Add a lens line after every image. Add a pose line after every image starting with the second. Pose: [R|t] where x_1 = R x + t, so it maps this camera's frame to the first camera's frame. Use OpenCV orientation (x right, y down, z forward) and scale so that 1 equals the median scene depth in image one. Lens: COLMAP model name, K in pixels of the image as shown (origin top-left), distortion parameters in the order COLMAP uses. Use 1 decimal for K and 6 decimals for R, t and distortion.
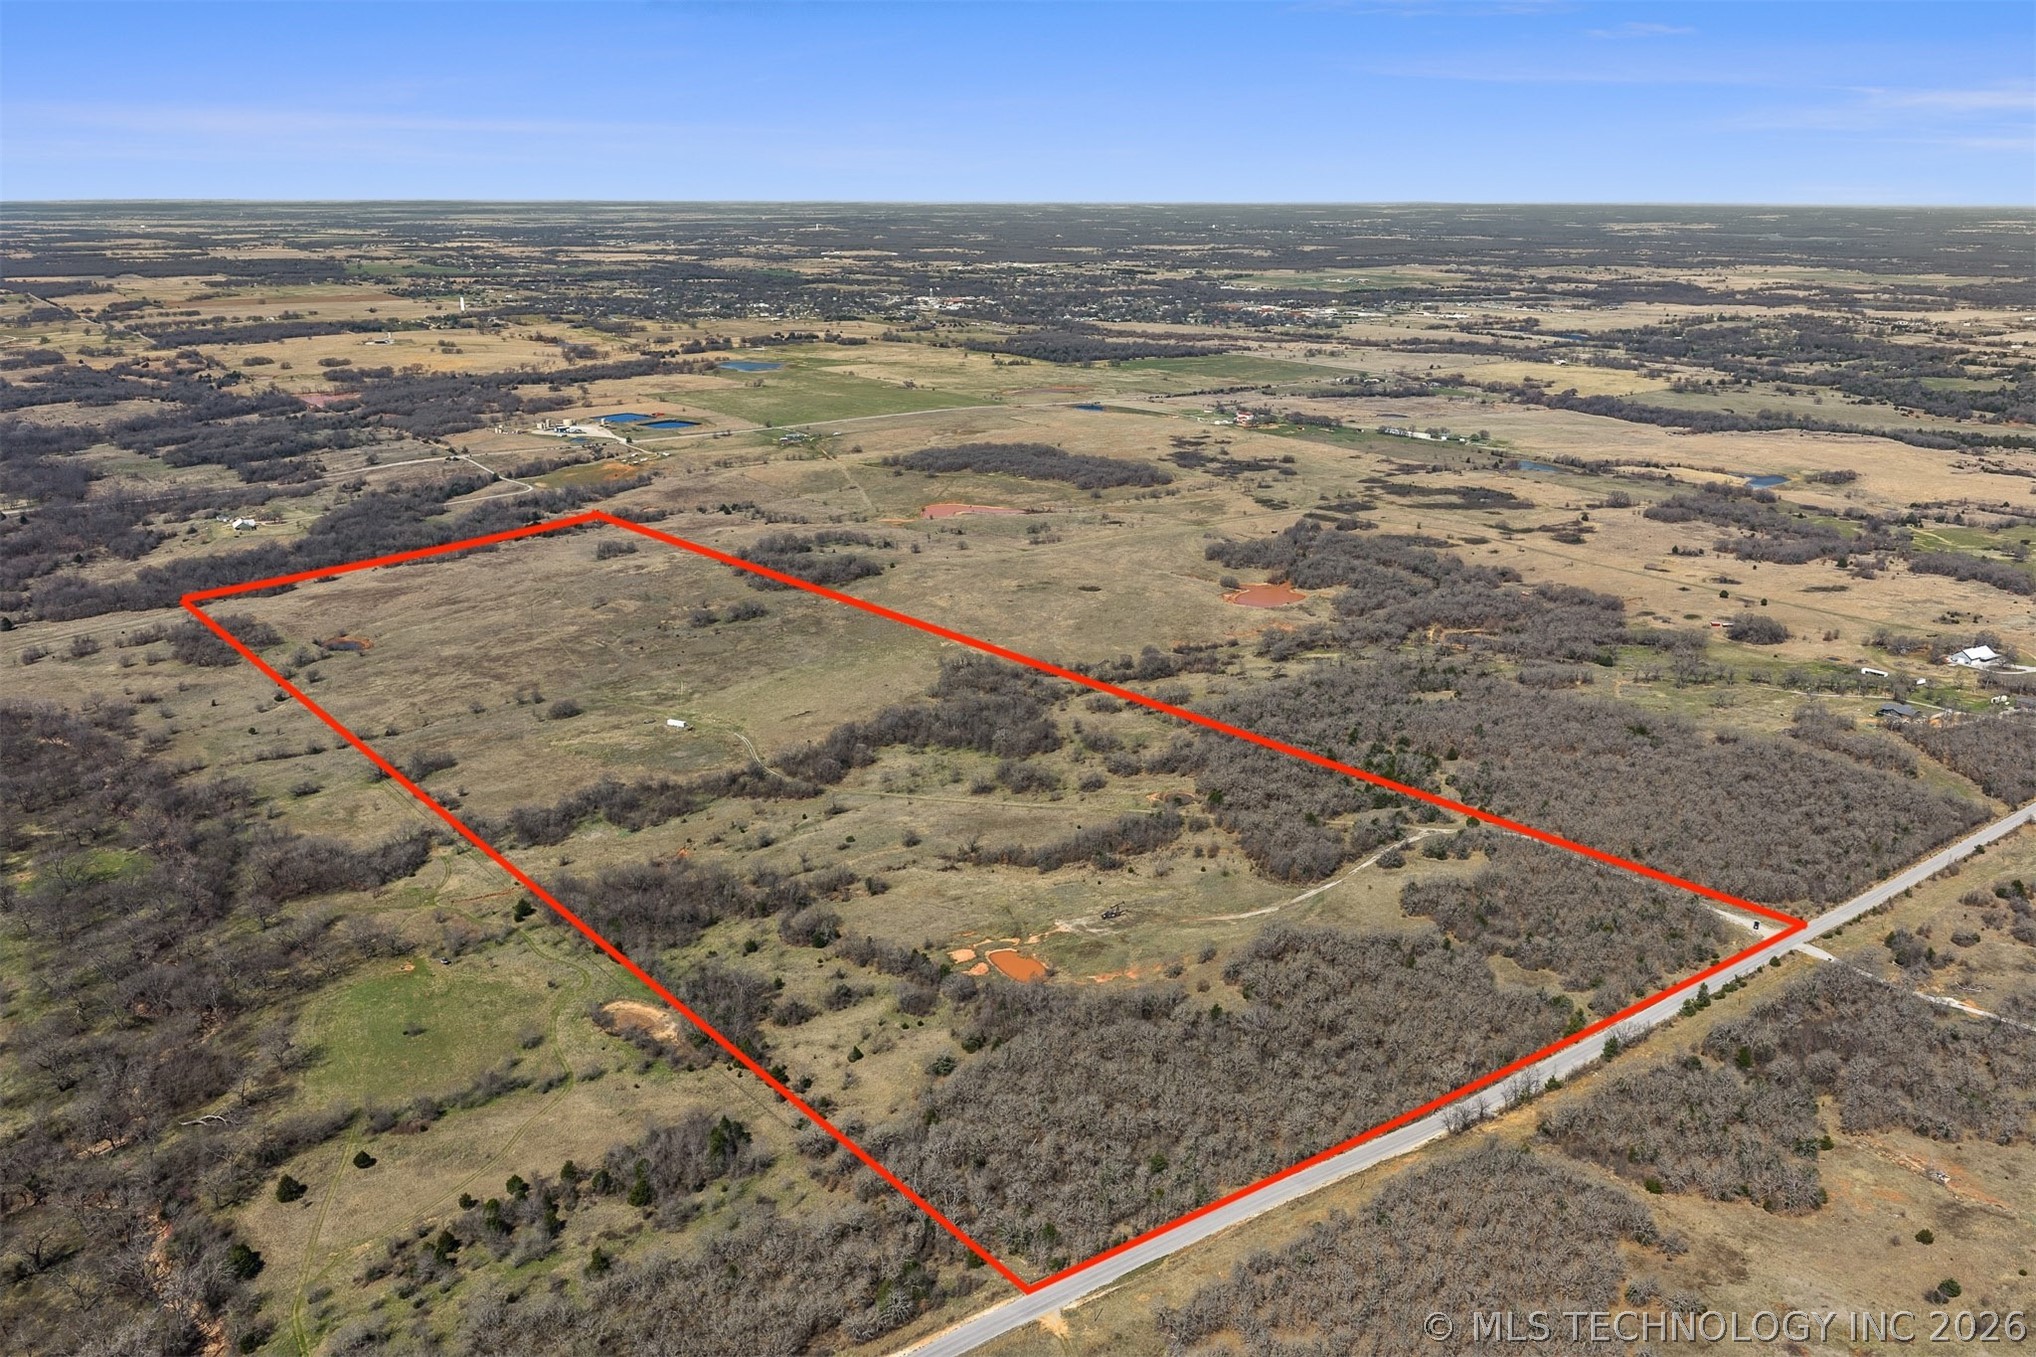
lens RADIAL K [[1681.9, 0, 1035.9], [0, 1681.9, 675.1], [0, 0, 1]] dist [0.019256, -0.041872]
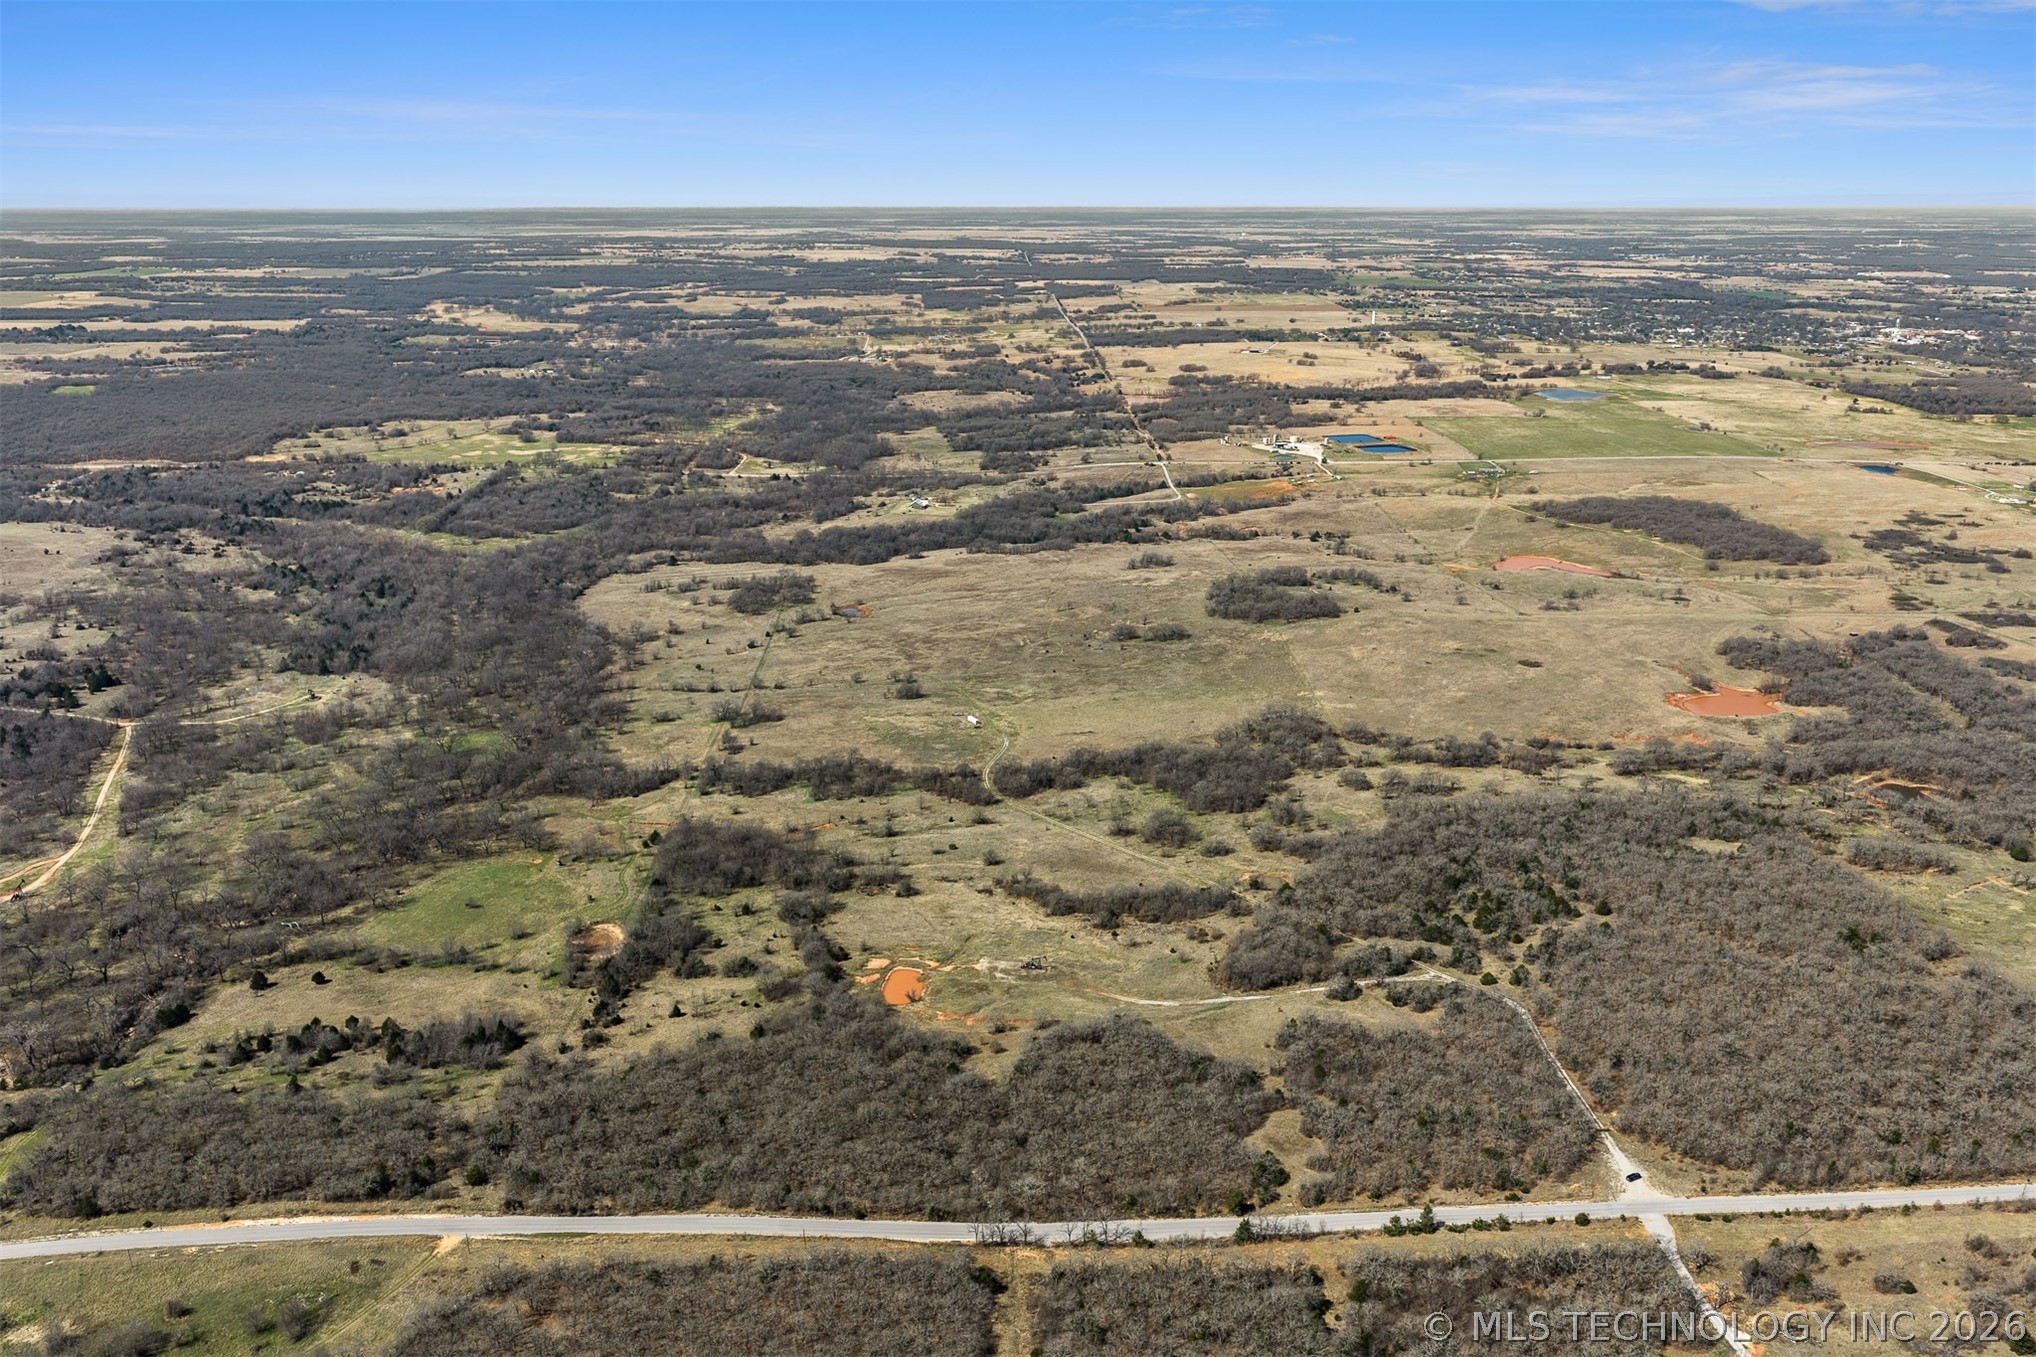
lens RADIAL K [[1681.9, 0, 1021.7], [0, 1681.9, 693.0], [0, 0, 1]] dist [0.019256, -0.041872]
pose [[0.810182, 0.163427, -0.562936, 0.496901], [-0.160573, 0.985490, 0.055001, -0.063064], [0.563757, 0.045832, 0.824668, 0.132235]]
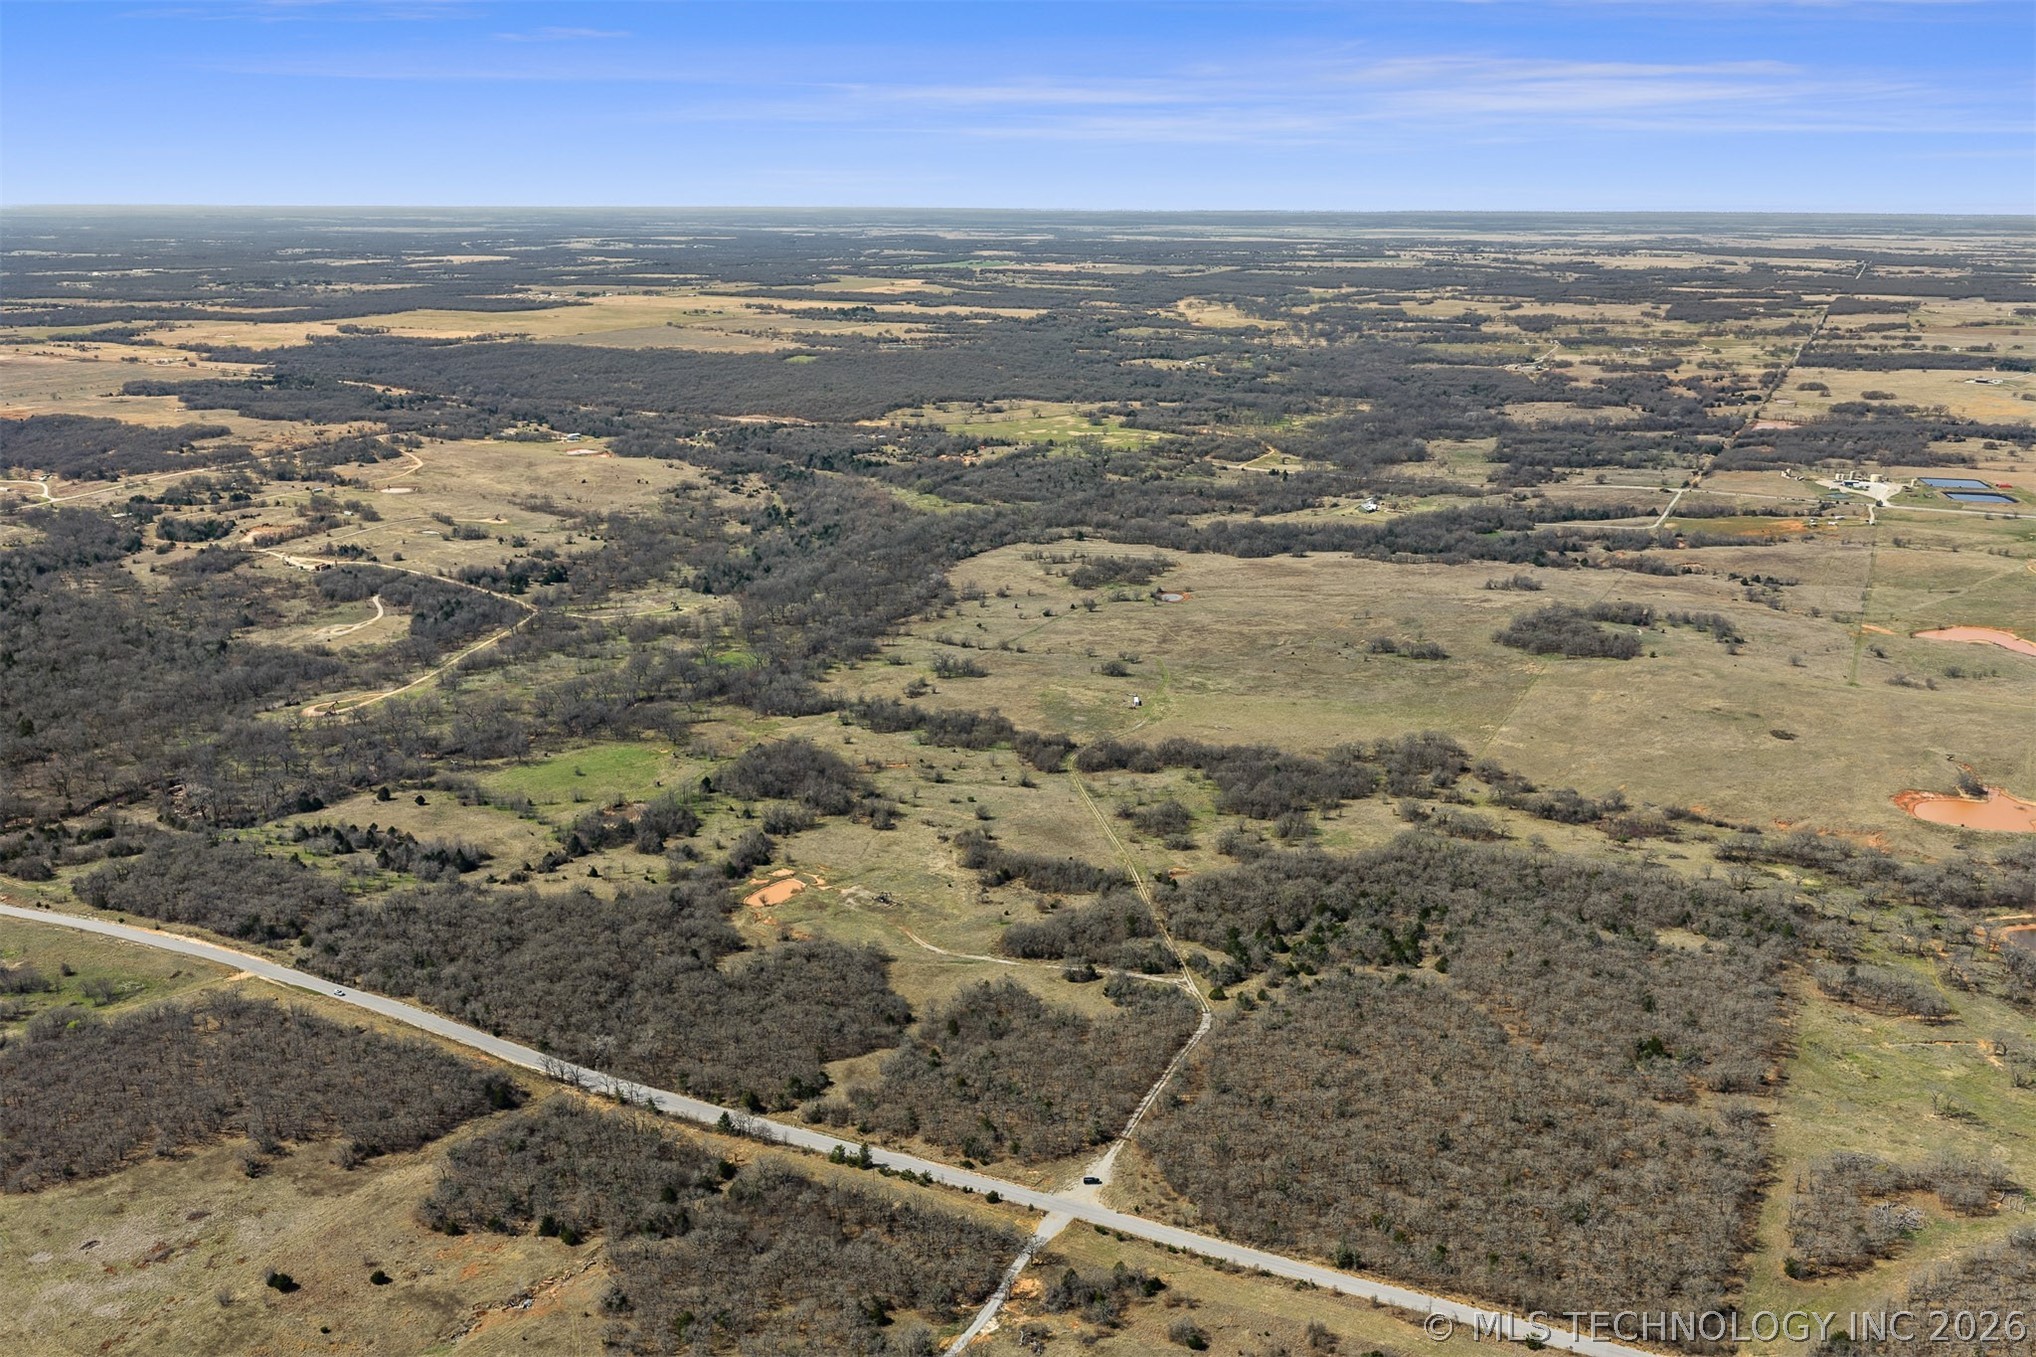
lens RADIAL K [[1681.9, 0, 1009.9], [0, 1681.9, 664.6], [0, 0, 1]] dist [0.019256, -0.041872]
pose [[0.426178, 0.240472, -0.872092, 0.862292], [-0.253343, 0.957174, 0.140128, -0.155666], [0.868441, 0.161219, 0.468849, 0.451285]]
